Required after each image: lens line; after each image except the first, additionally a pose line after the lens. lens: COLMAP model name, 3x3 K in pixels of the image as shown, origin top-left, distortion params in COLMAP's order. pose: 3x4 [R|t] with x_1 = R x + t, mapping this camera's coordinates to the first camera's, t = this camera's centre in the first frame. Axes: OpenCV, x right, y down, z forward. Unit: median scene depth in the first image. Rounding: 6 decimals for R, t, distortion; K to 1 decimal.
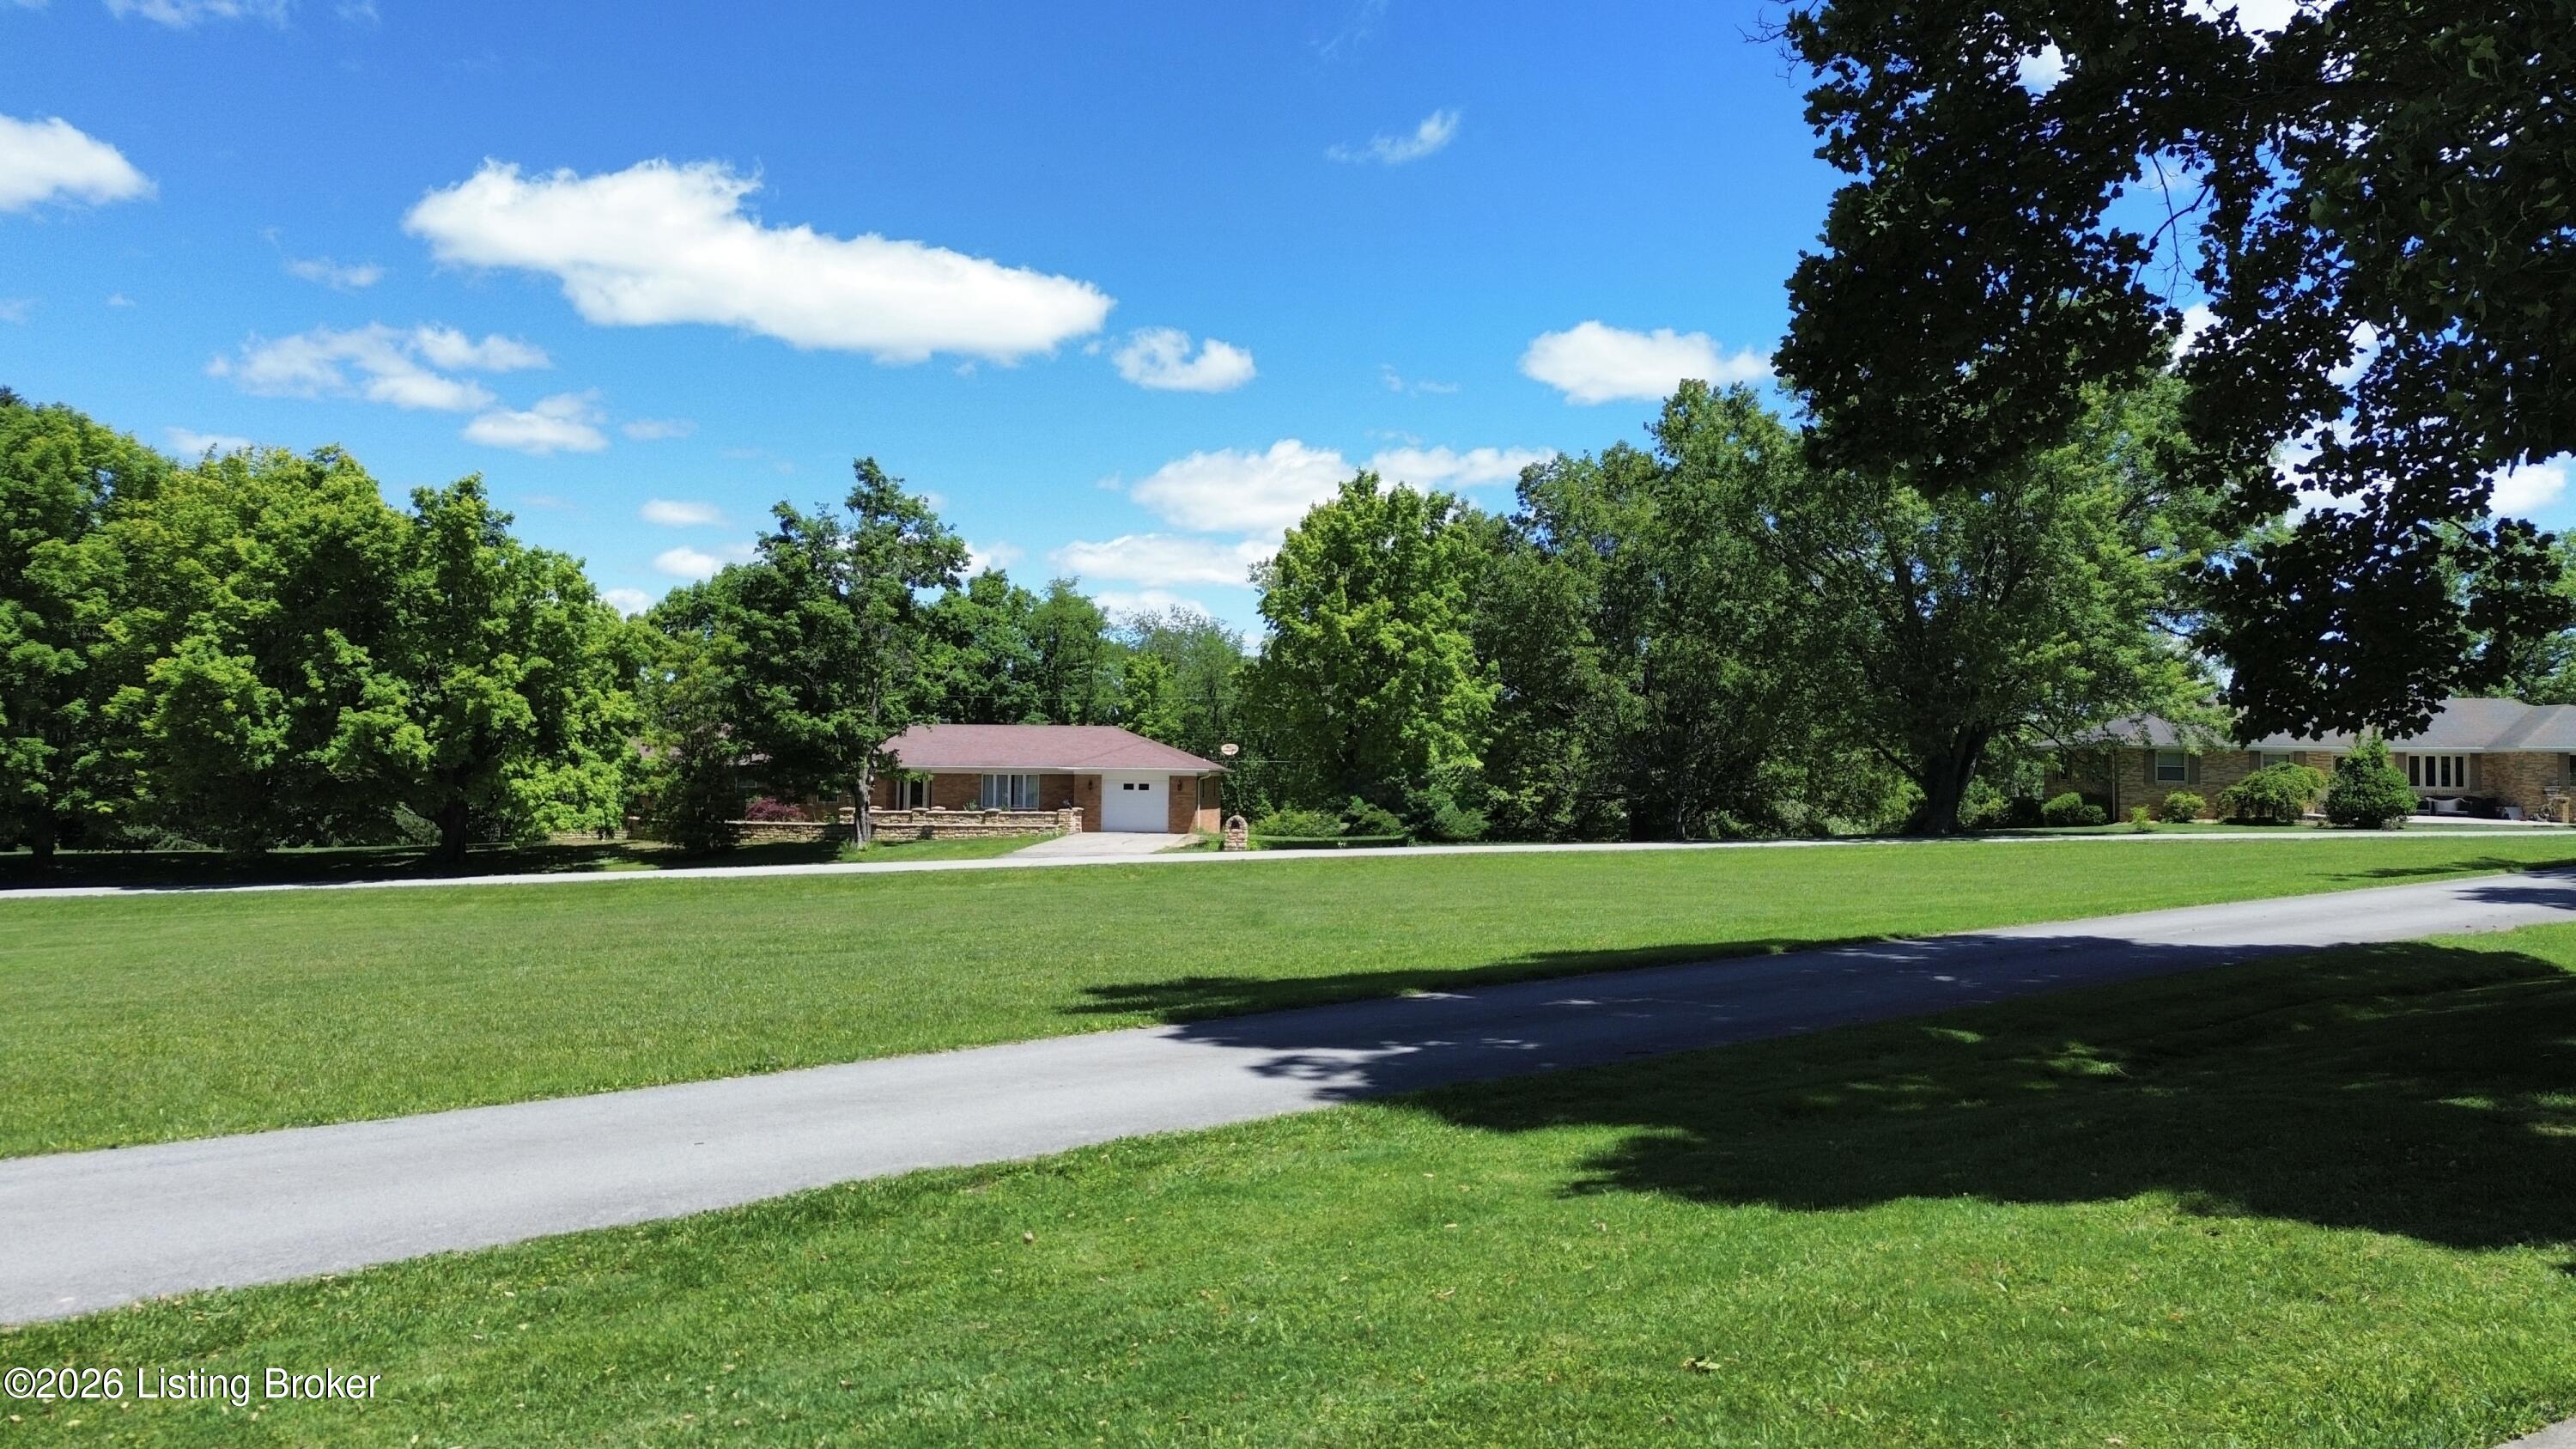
lens RADIAL K [[1795.0, 0, 1288.0], [0, 1795.0, 724.5], [0, 0, 1]] dist [0.107539, -0.135367]
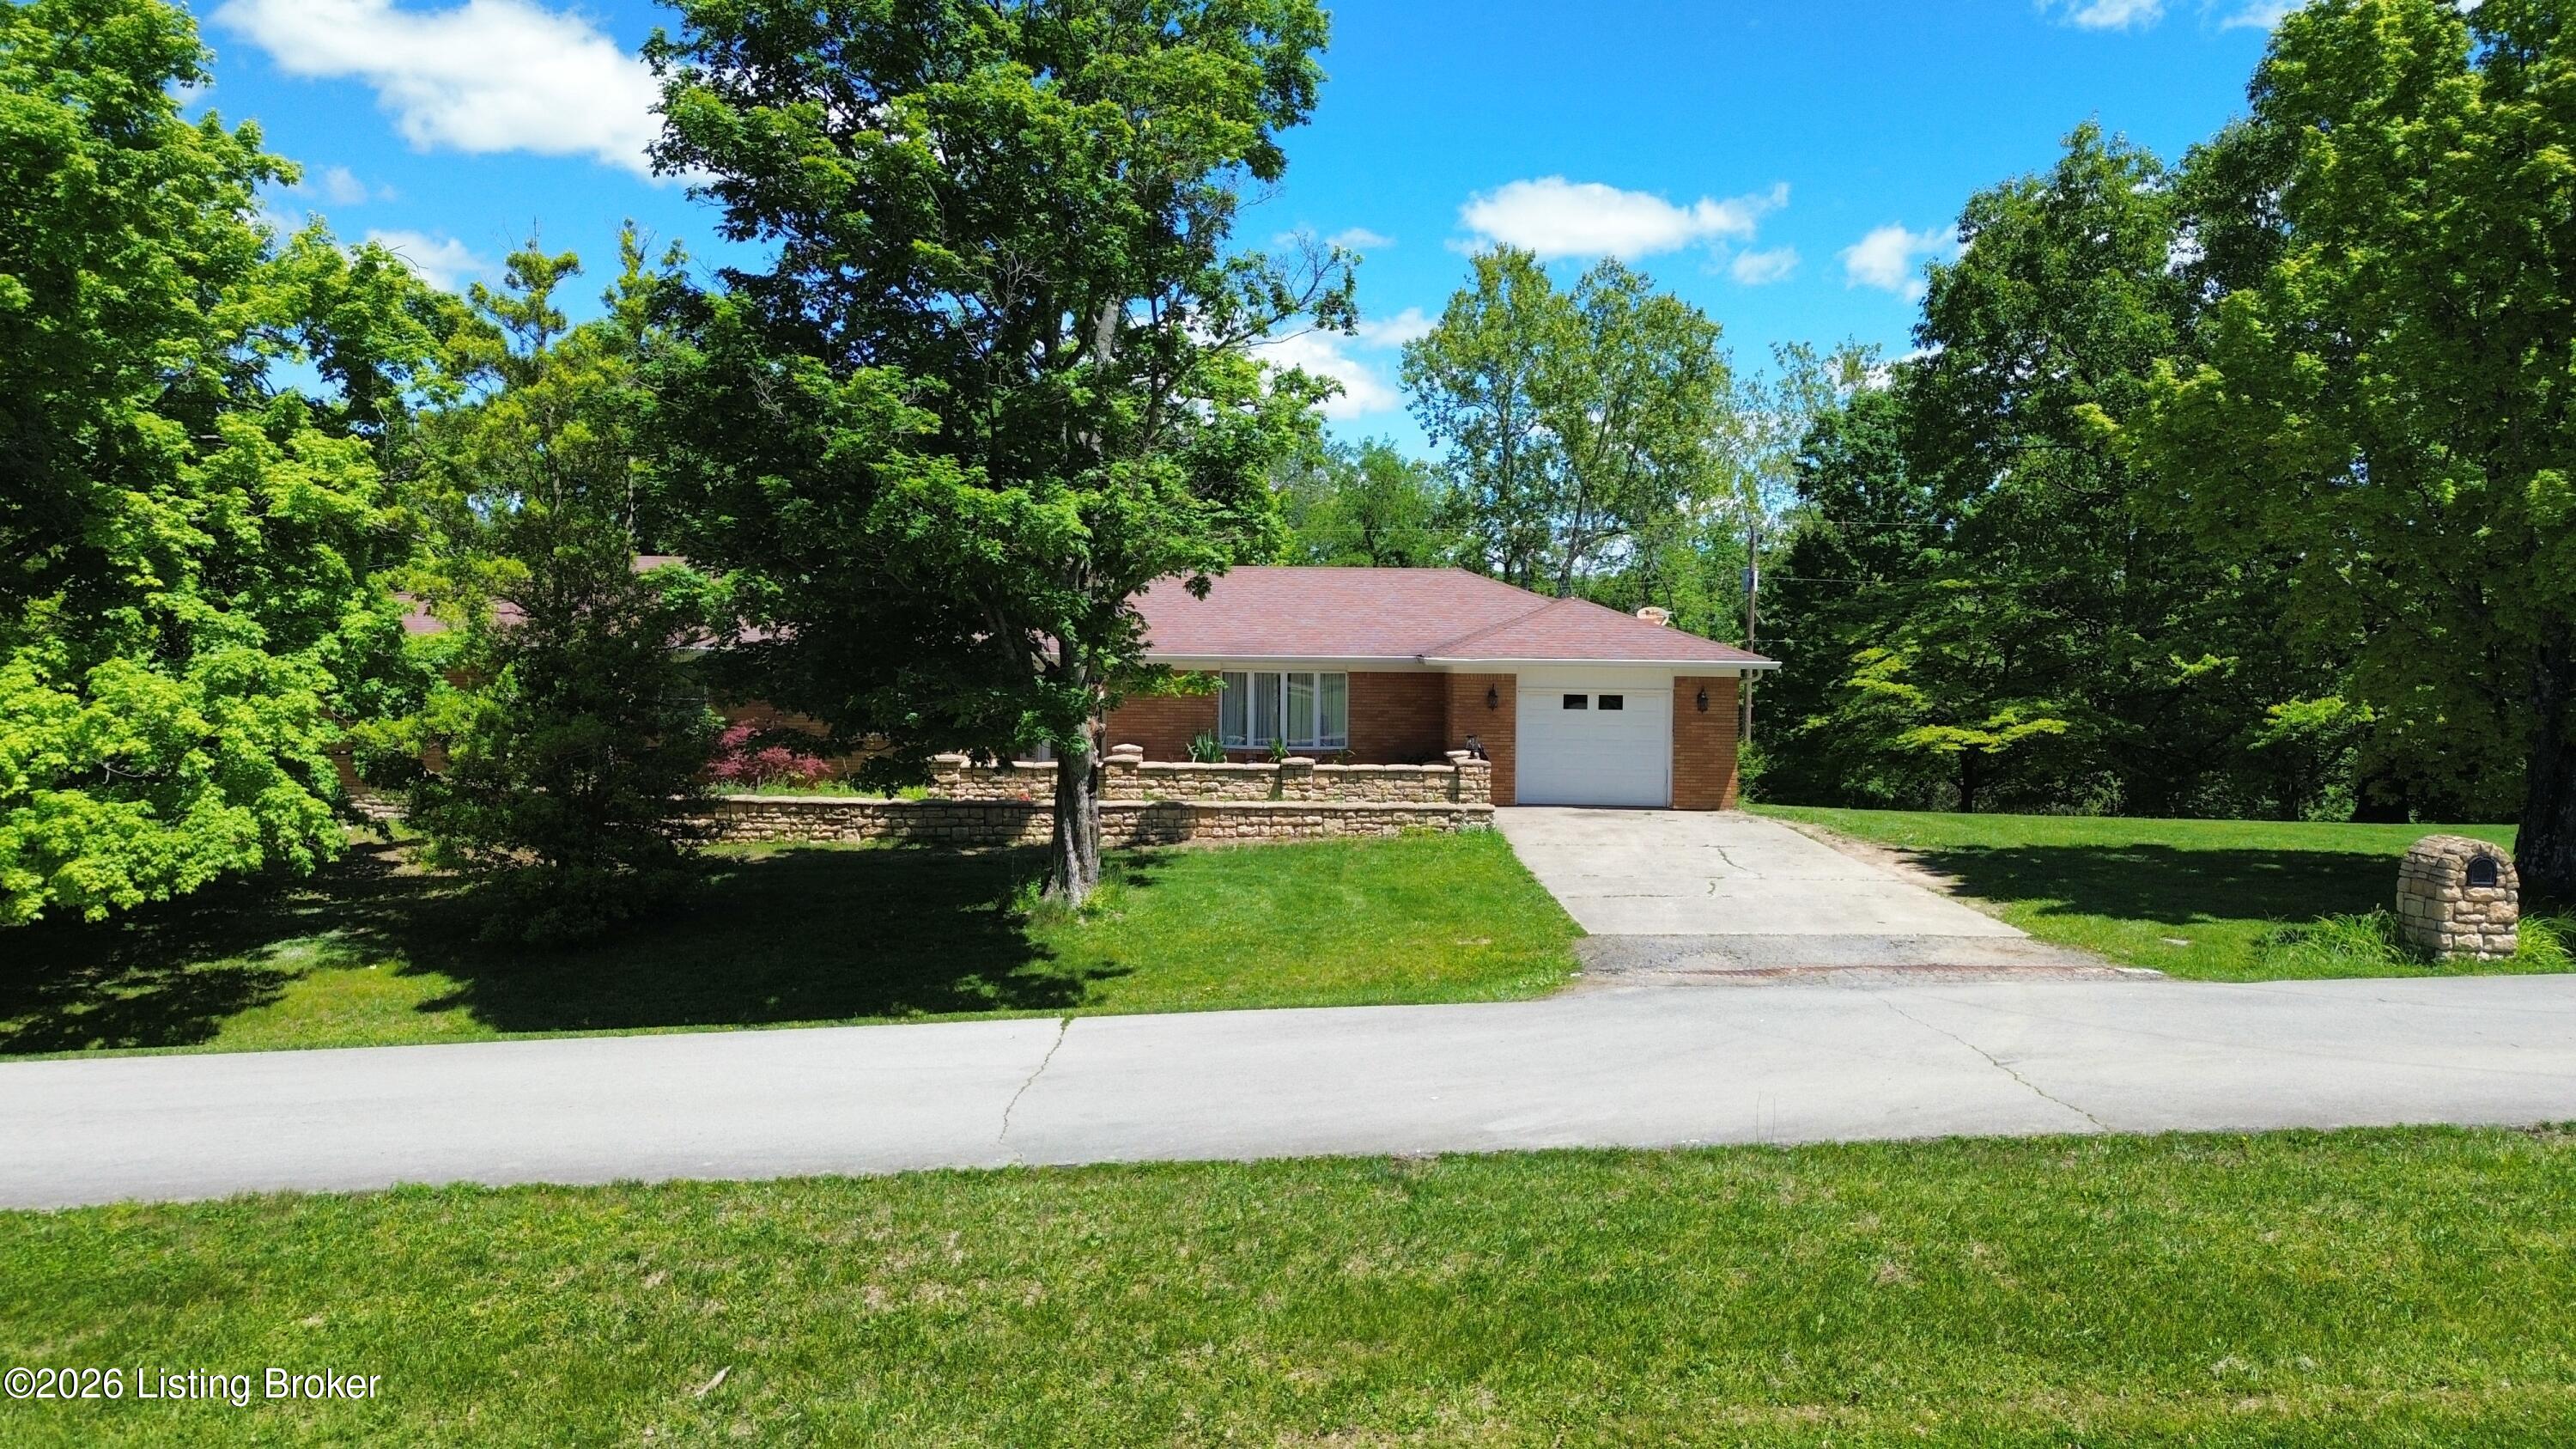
lens RADIAL K [[1795.0, 0, 1288.0], [0, 1795.0, 724.5], [0, 0, 1]] dist [0.107539, -0.135367]
pose [[0.998179, -0.004277, 0.060164, -0.214779], [0.000236, 0.997752, 0.067016, 0.012539], [-0.060315, -0.066880, 0.995936, 0.656940]]
